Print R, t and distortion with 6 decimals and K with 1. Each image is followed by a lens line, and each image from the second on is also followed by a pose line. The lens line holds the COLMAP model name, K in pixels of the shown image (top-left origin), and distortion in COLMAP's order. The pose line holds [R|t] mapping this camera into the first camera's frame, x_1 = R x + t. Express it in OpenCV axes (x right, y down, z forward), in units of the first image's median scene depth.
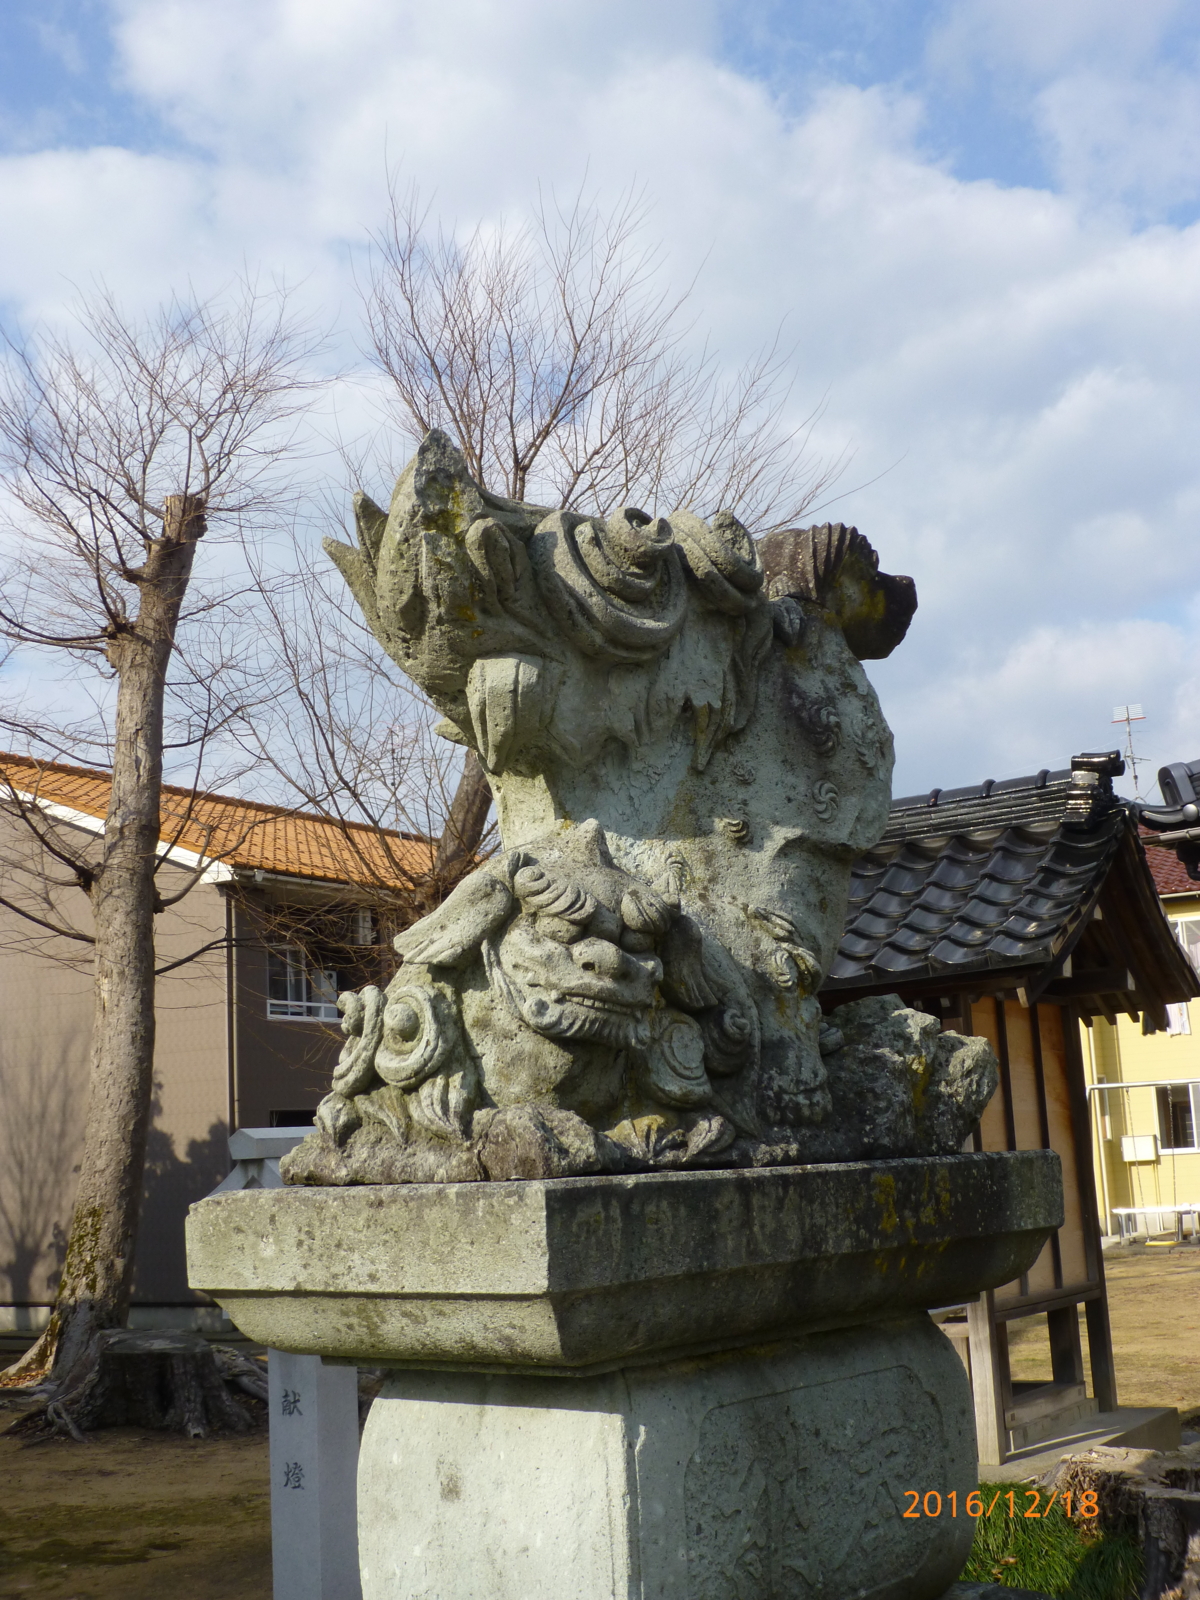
lens RADIAL K [[1910.9, 0, 596.2], [0, 1910.9, 799.0], [0, 0, 1]] dist [-0.062316, 0.000000]
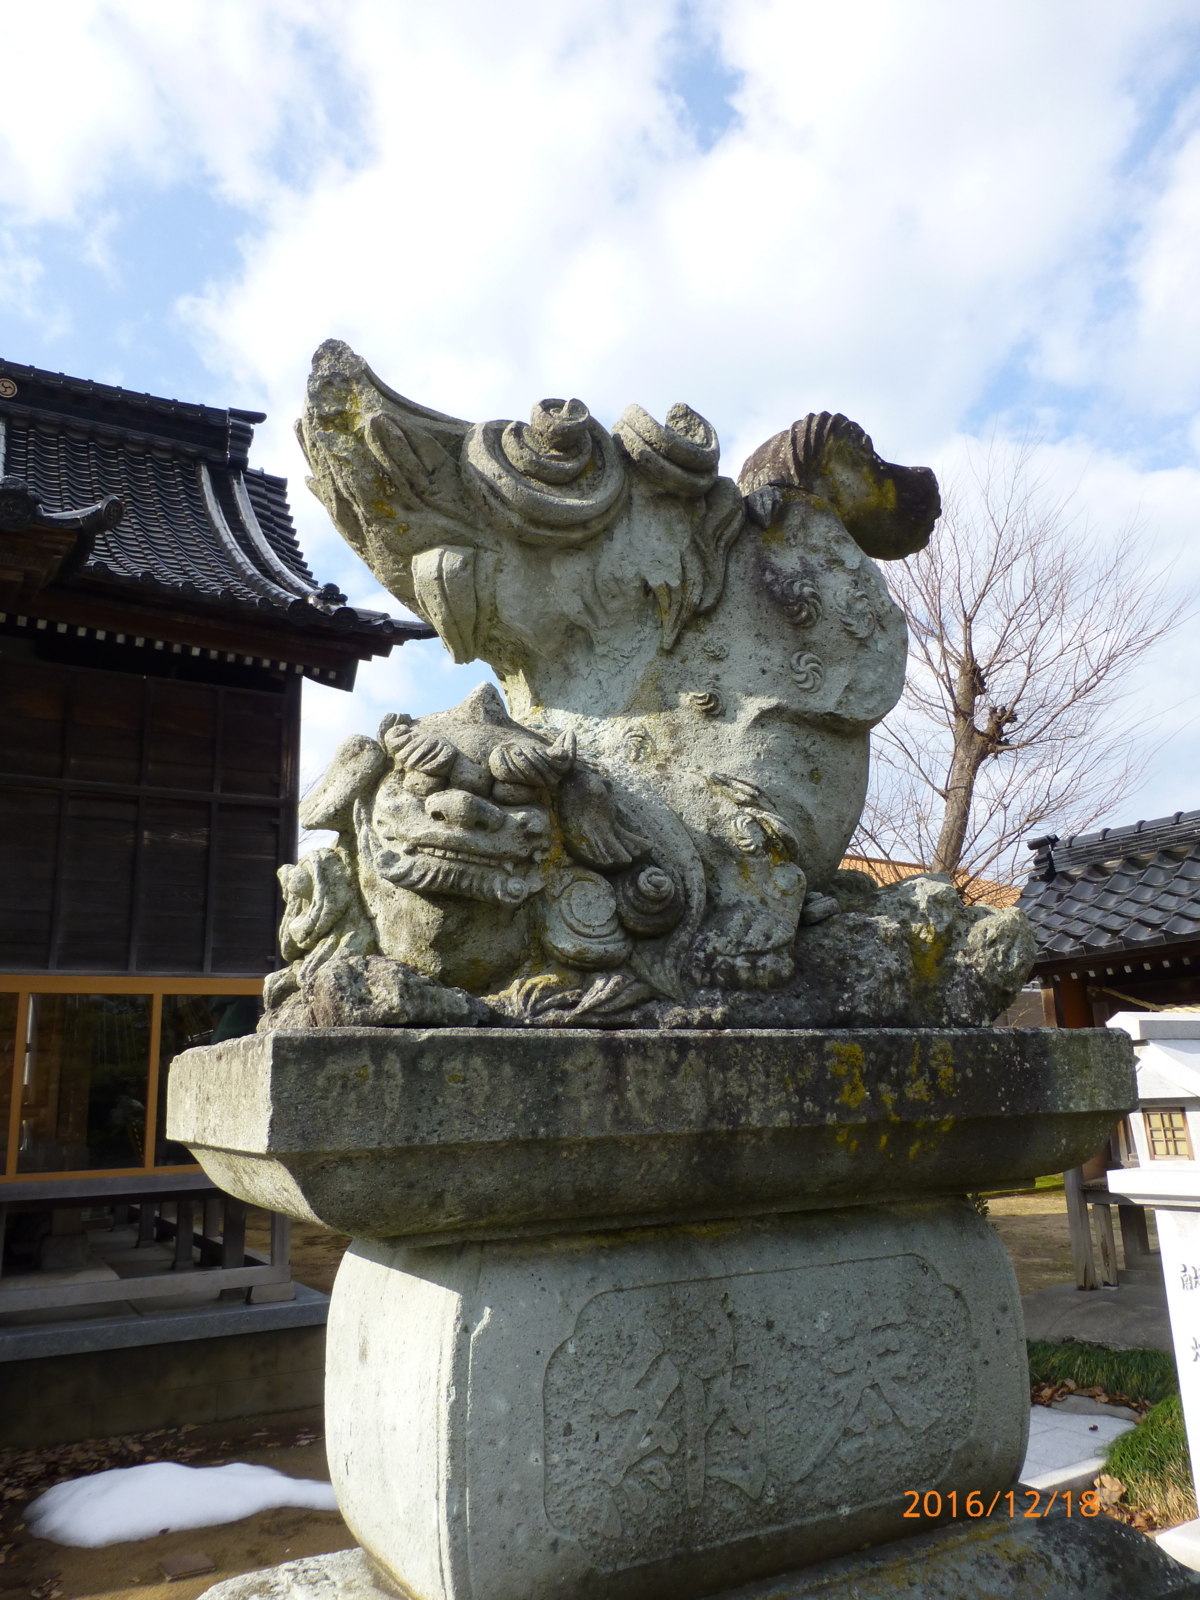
lens RADIAL K [[1143.5, 0, 604.5], [0, 1143.5, 795.9], [0, 0, 1]] dist [-0.027572, -0.008668]
pose [[0.923007, -0.076794, -0.377042, 0.268825], [0.056738, 0.996334, -0.064032, 0.108944], [0.380577, 0.037709, 0.923980, 0.449446]]
